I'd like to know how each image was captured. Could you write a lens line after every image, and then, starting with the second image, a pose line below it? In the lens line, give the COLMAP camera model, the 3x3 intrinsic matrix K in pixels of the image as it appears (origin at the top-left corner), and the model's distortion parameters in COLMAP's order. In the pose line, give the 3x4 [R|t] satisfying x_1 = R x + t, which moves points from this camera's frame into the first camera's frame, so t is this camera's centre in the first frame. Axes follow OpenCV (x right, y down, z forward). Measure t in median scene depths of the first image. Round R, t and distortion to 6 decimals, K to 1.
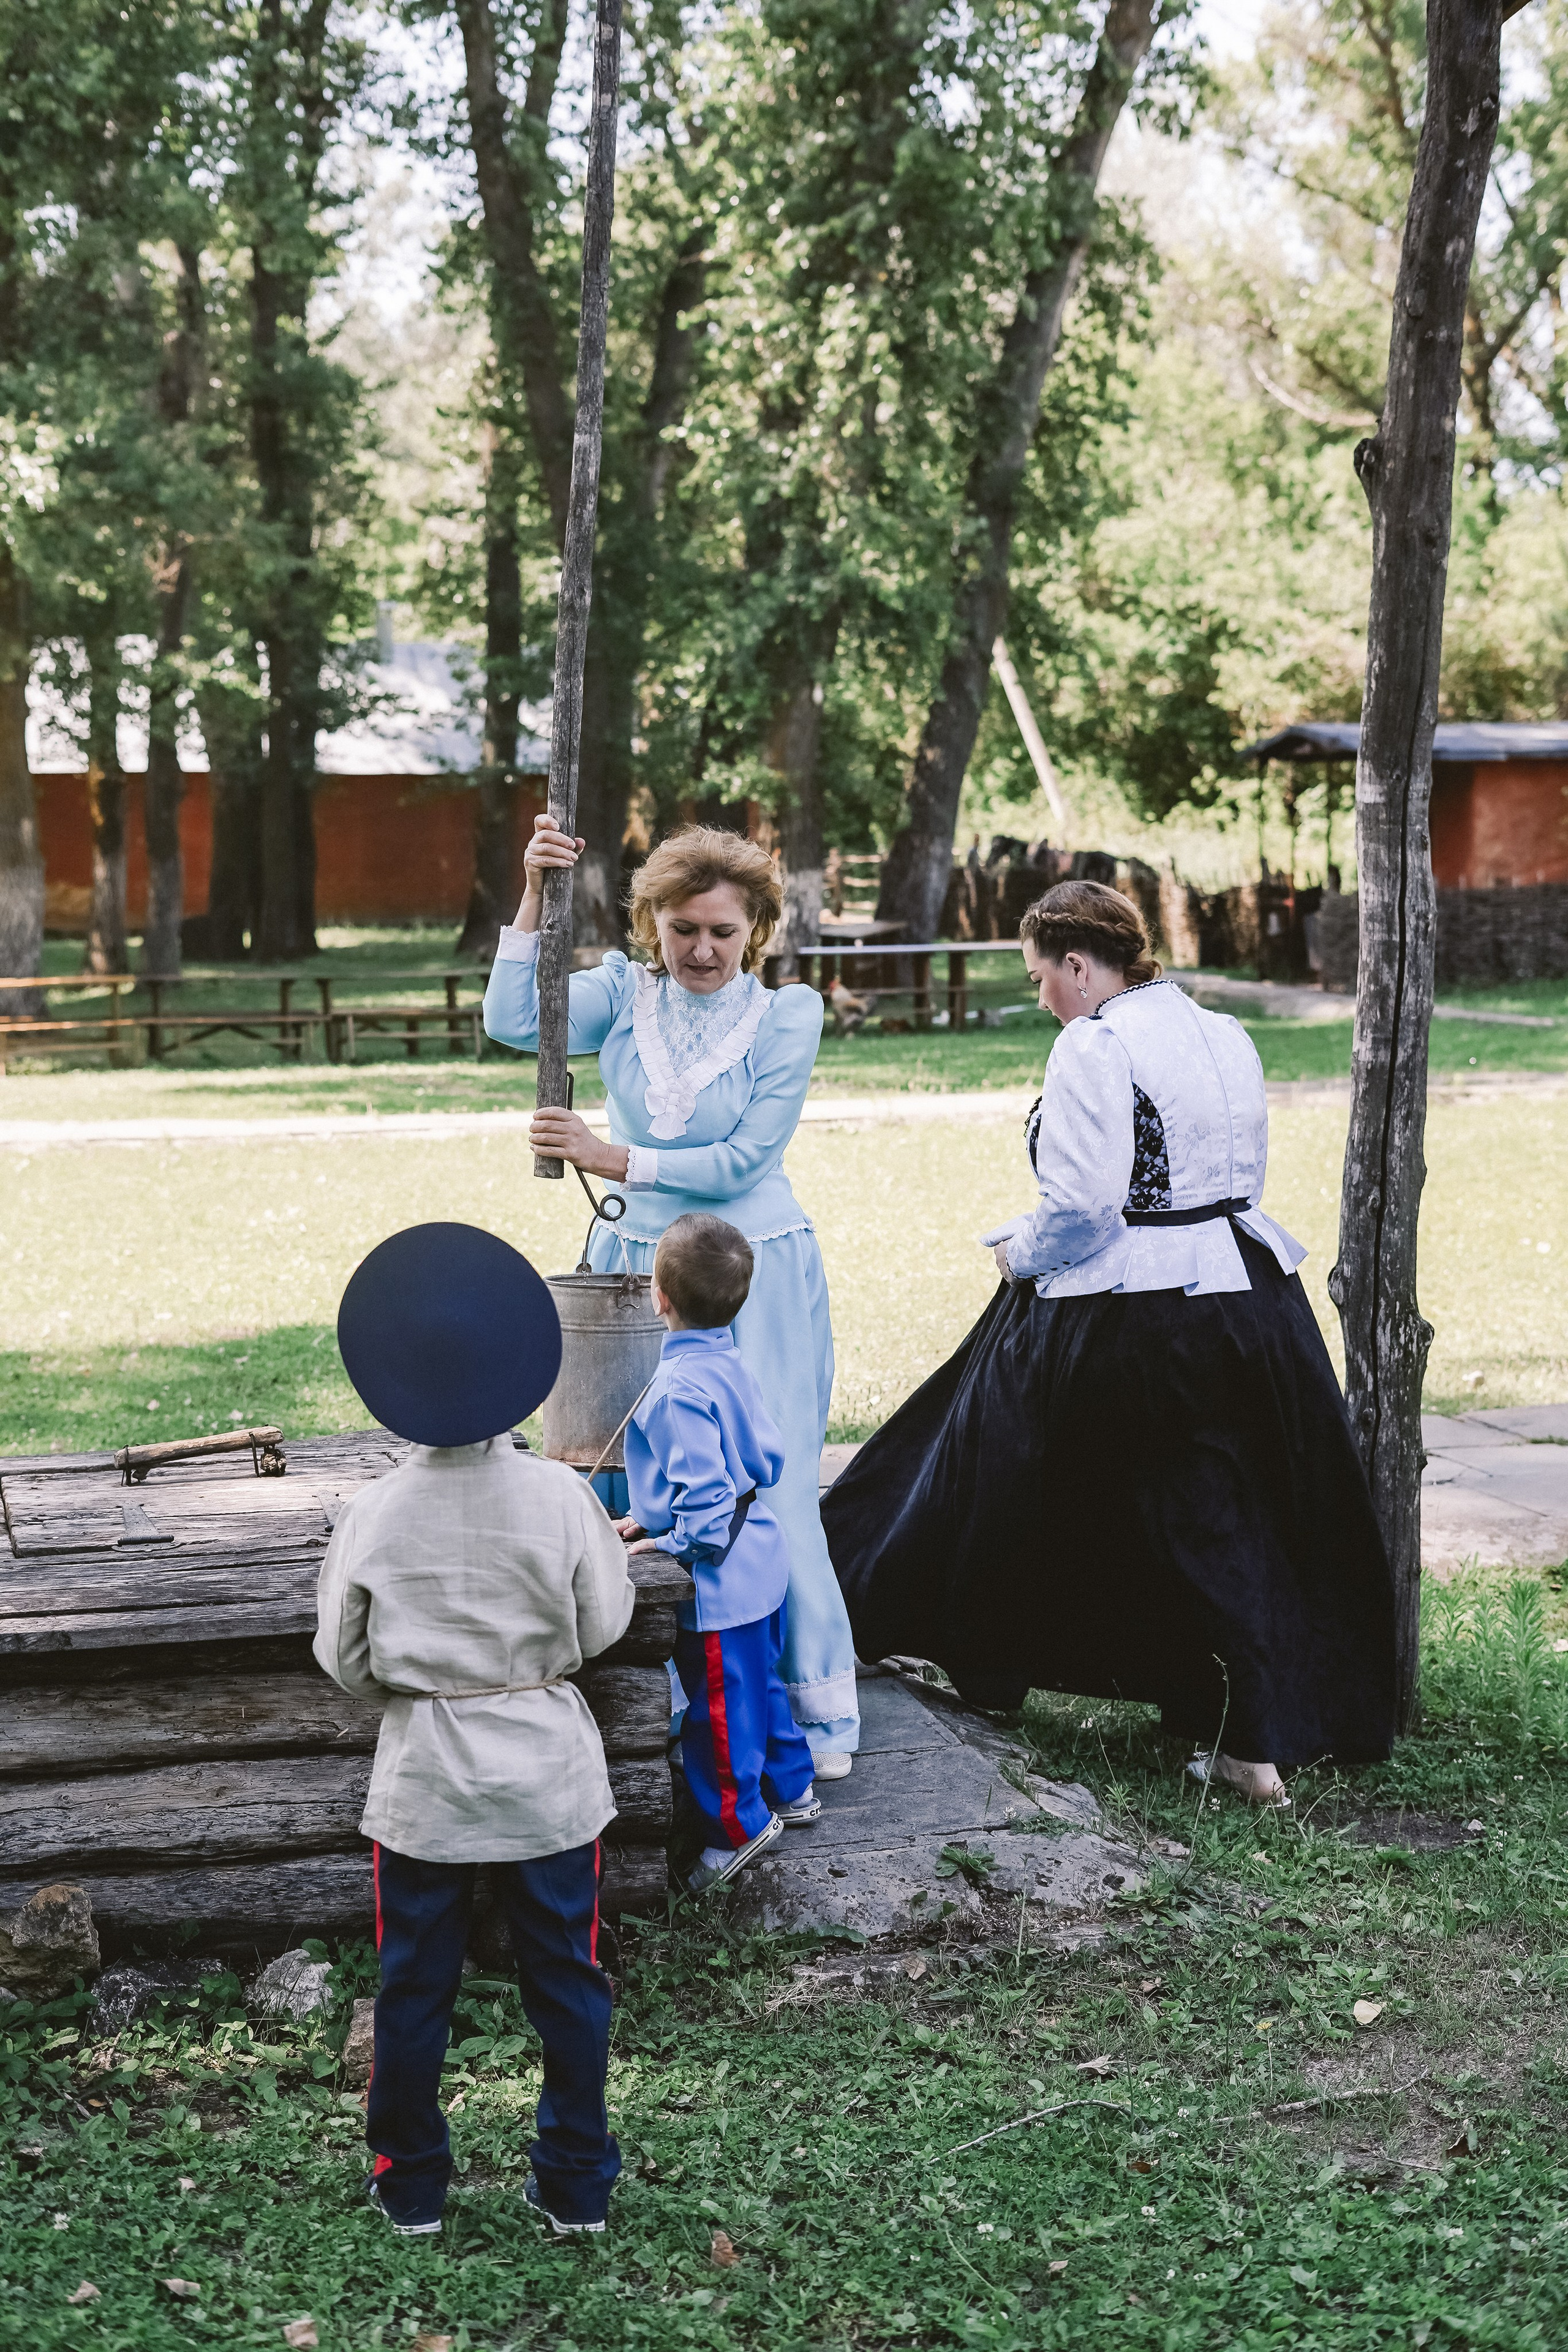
lens RADIAL K [[3454.7, 0, 798.2], [0, 3454.7, 1185.8], [0, 0, 1]] dist [0.034881, 0.000000]
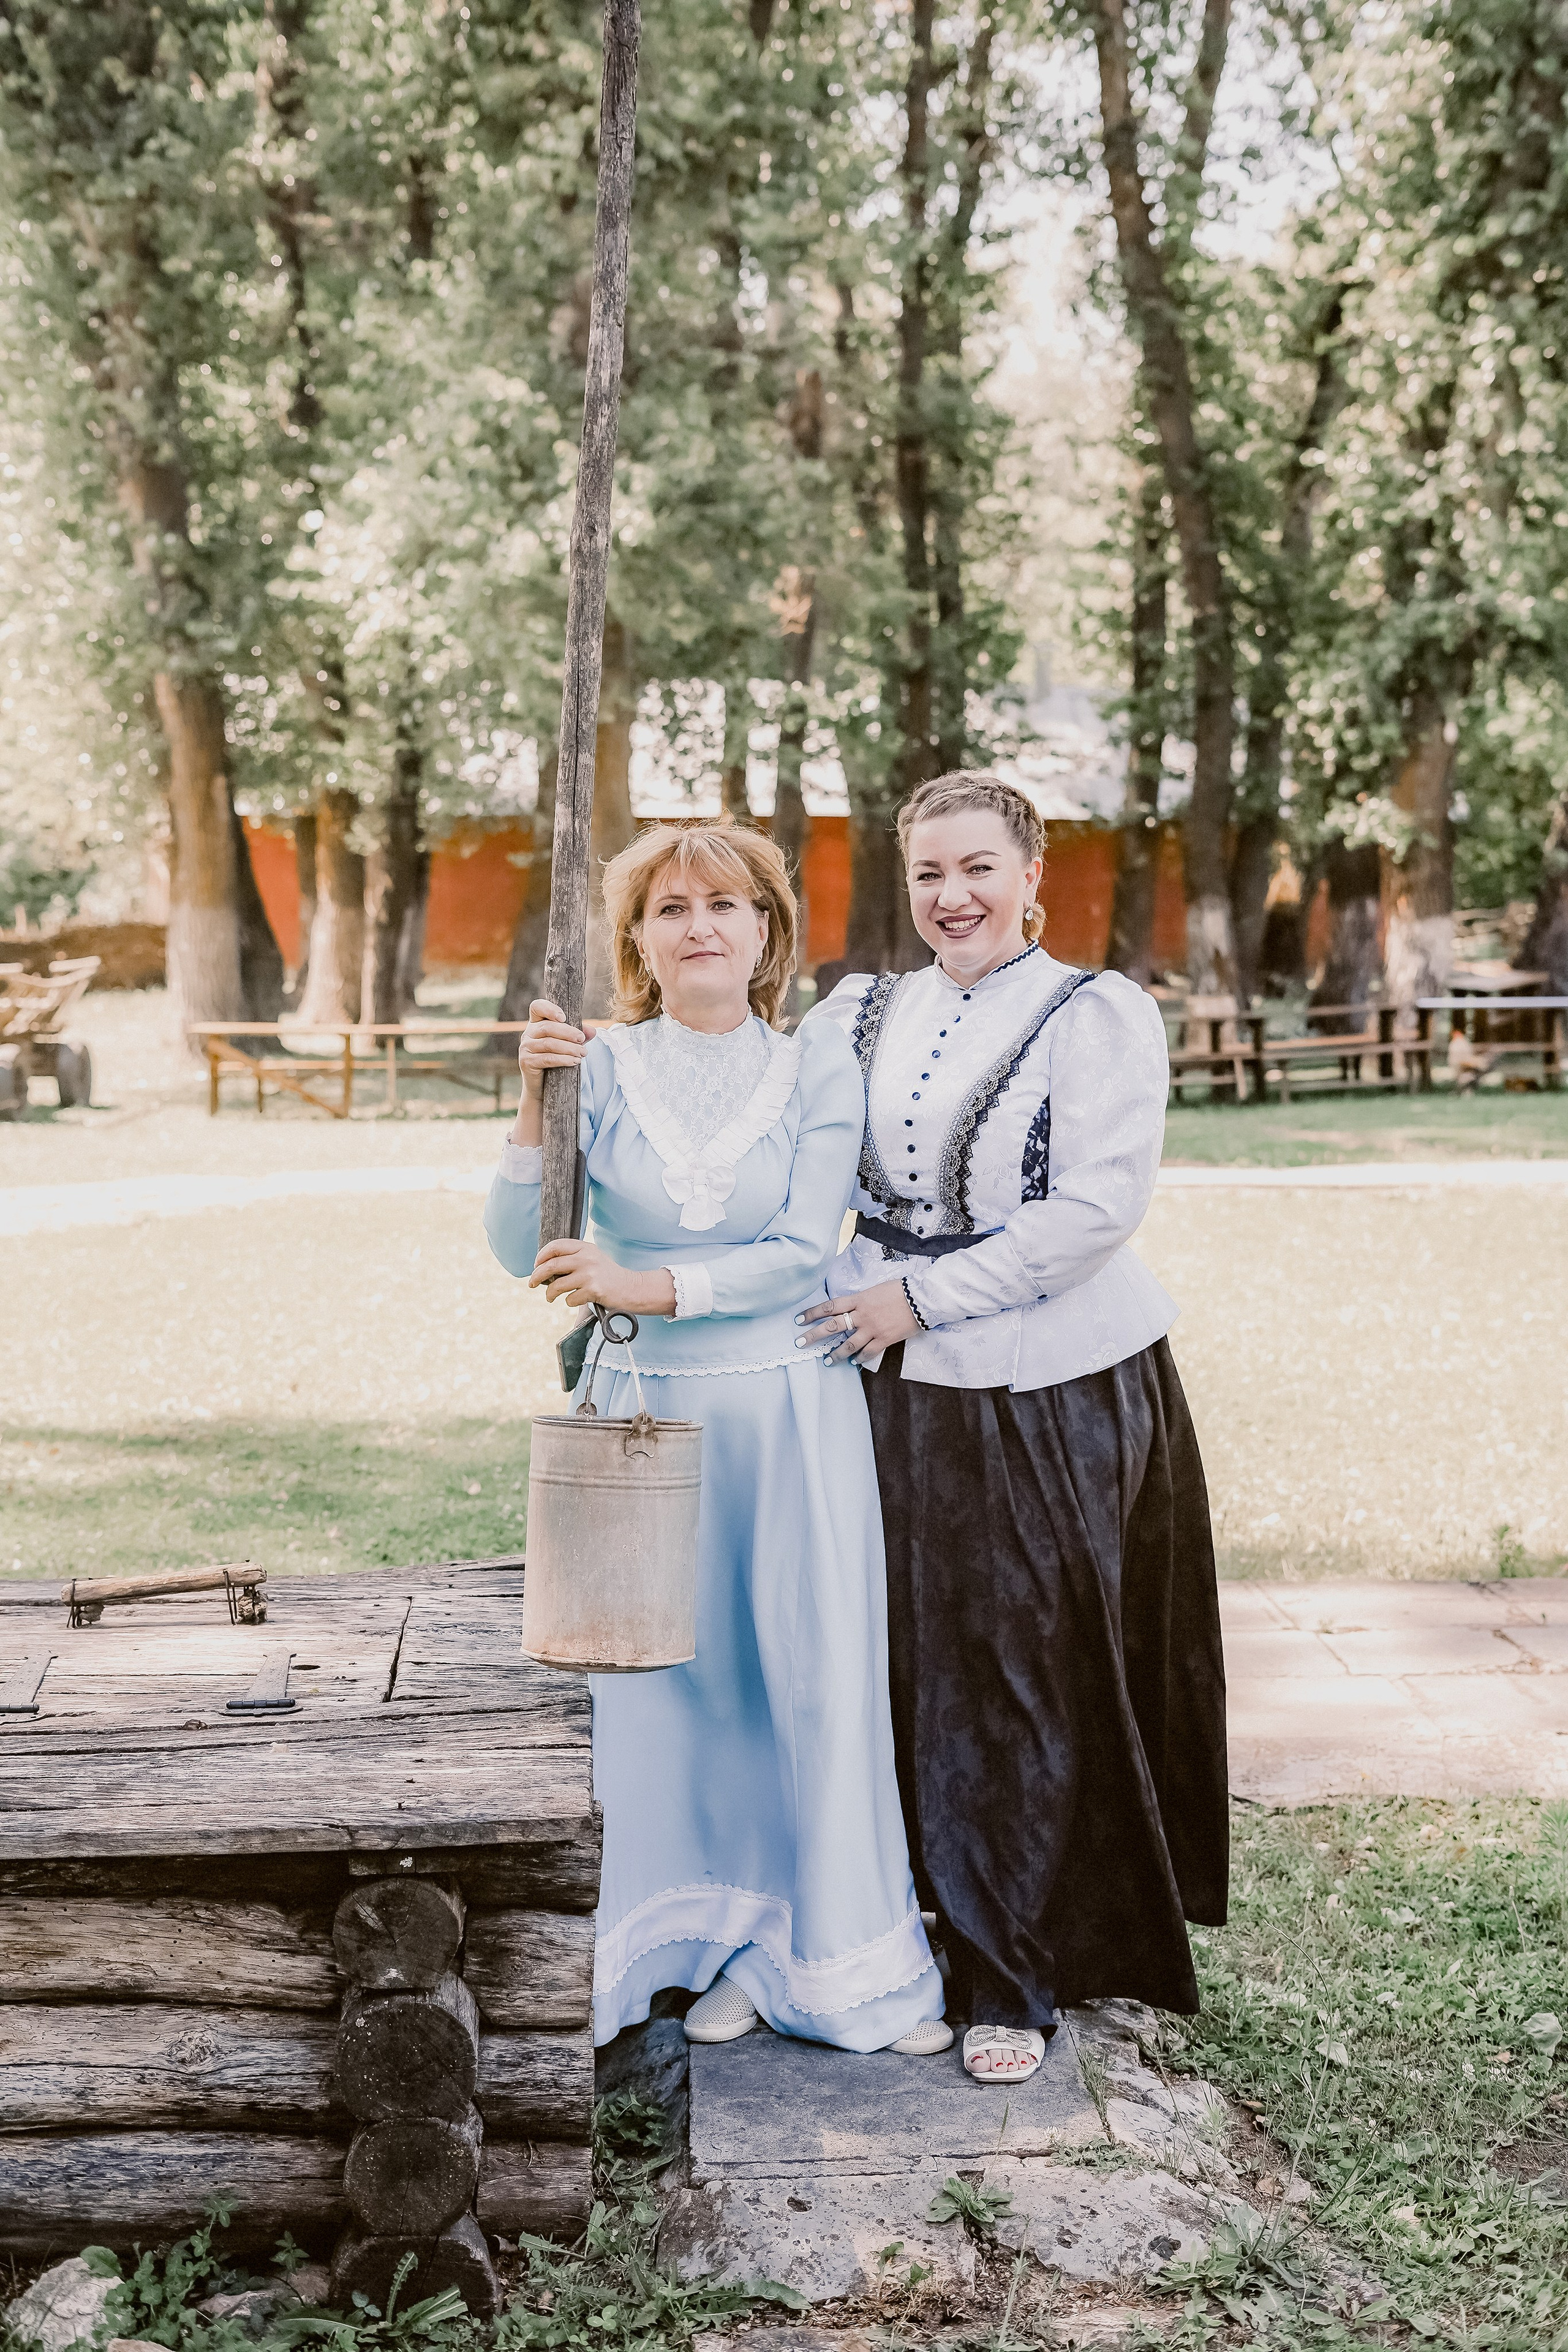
lens RADIAL K [[3429.0, 0, 802.6], [0, 3429.0, 1232.4], [0, 0, 1]] dist [-0.000643, 0.000000]
pose [[0.977730, 0.026325, -0.208211, 0.033034], [-0.026419, 0.999648, 0.002329, -0.003276], [0.208199, 0.003223, 0.978081, 0.053549]]
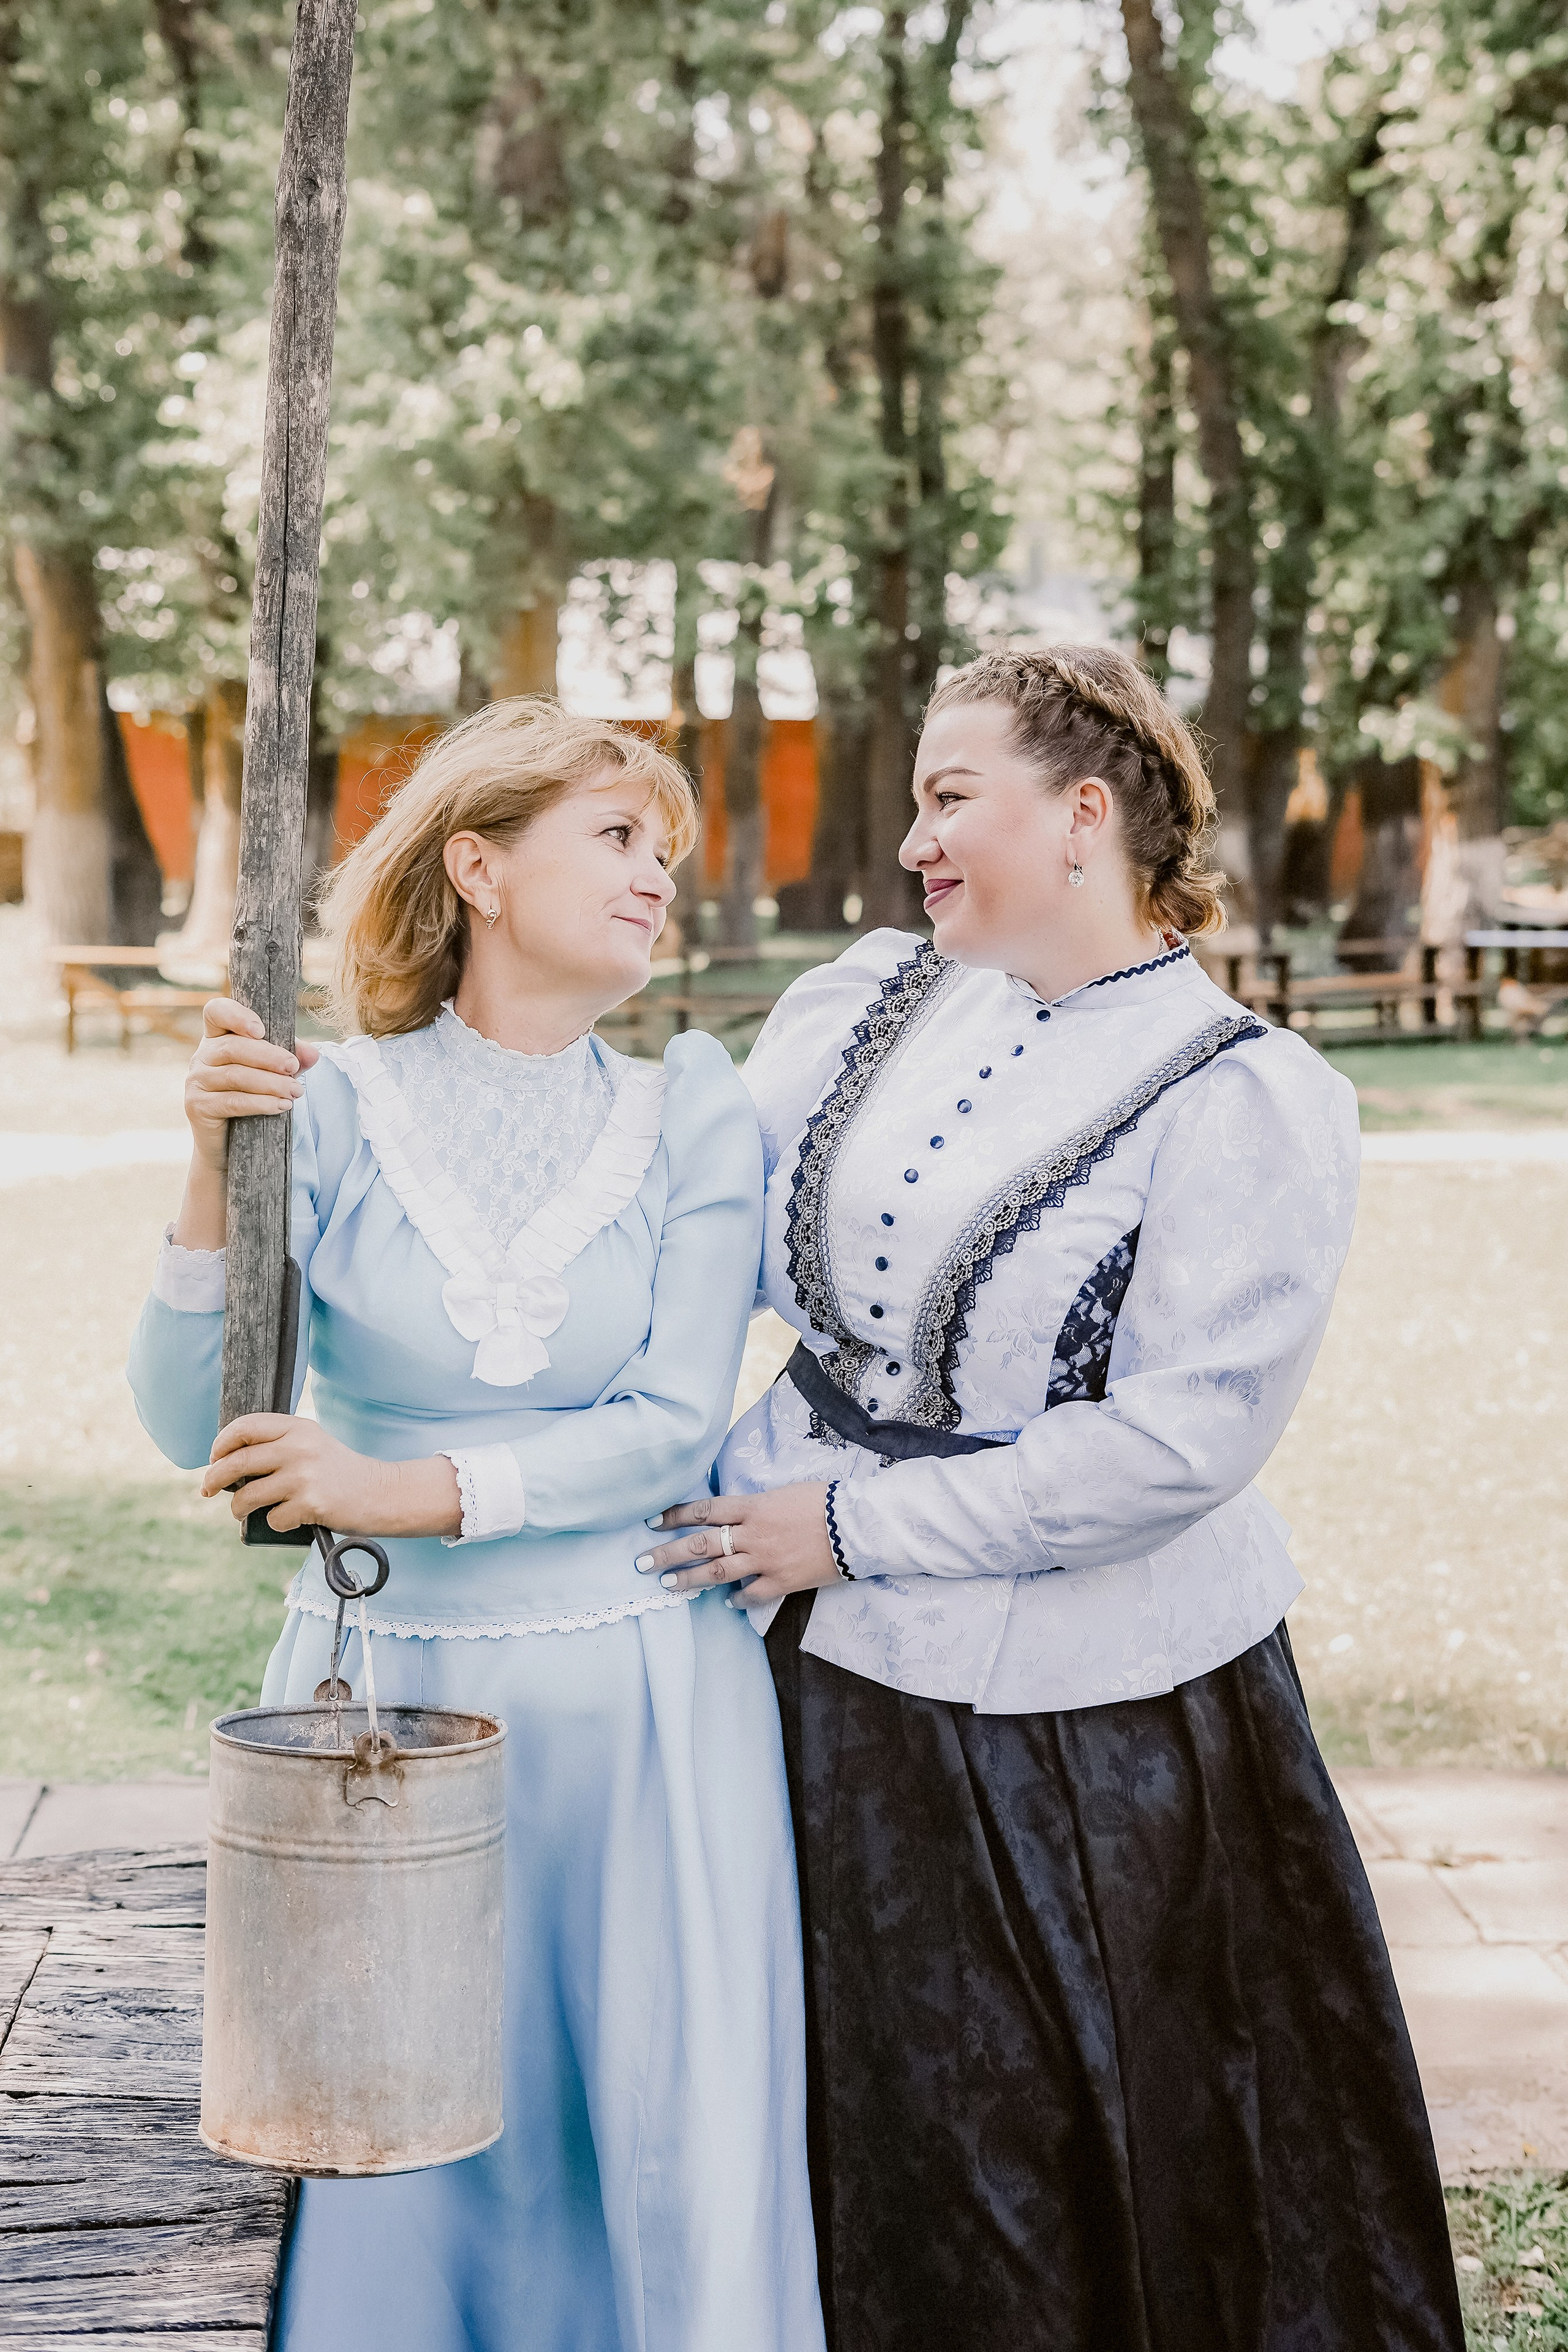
lens RADIAL K [[3706.1, 0, 786.7], [0, 3706.1, 1168.1], [0, 0, 1]] dist [0.003856, 0.000000]
pose [[0.978634, 0.036377, -0.202368, 0.023089], [-0.036761, 0.999322, 0.001860, -0.009640], [0.202299, 0.005619, 0.979308, 0.111848]]
